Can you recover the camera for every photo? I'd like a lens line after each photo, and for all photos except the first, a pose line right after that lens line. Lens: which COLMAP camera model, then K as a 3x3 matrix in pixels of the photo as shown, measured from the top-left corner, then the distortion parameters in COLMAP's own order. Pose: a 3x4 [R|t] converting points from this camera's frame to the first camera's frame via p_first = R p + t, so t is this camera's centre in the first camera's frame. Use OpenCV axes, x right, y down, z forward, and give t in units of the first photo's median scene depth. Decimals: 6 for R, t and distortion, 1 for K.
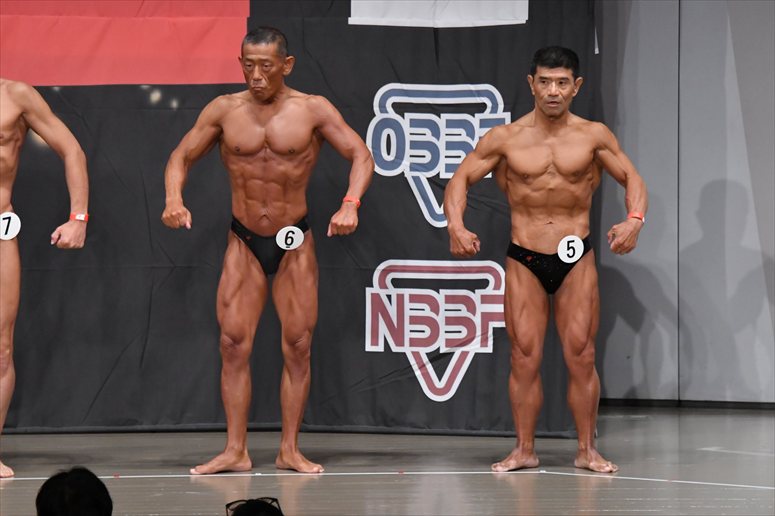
lens RADIAL K [[5635.0, 0, 390.2], [0, 5635.0, 263.3], [0, 0, 1]] dist [2.466916, 0.000000]
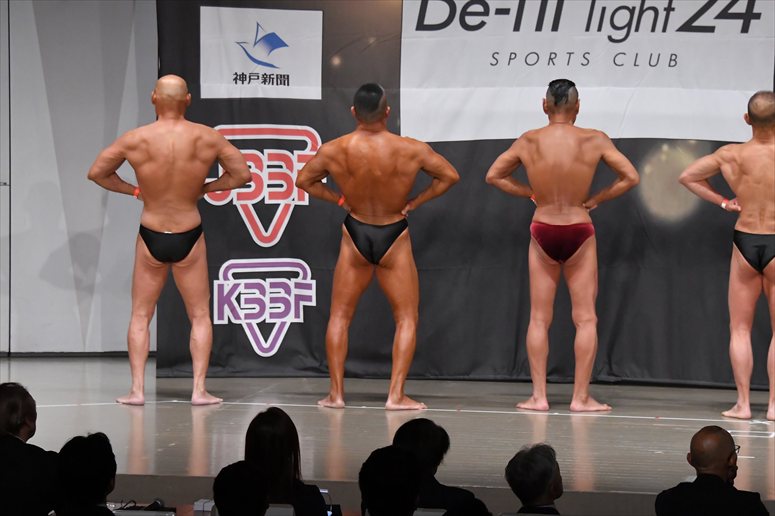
lens RADIAL K [[4051.6, 0, 414.1], [0, 4051.6, 236.9], [0, 0, 1]] dist [1.334239, 0.000000]
pose [[0.969846, 0.028758, -0.242016, 0.241231], [-0.030792, 0.999515, -0.004622, -0.002036], [0.241766, 0.011935, 0.970261, -0.010958]]
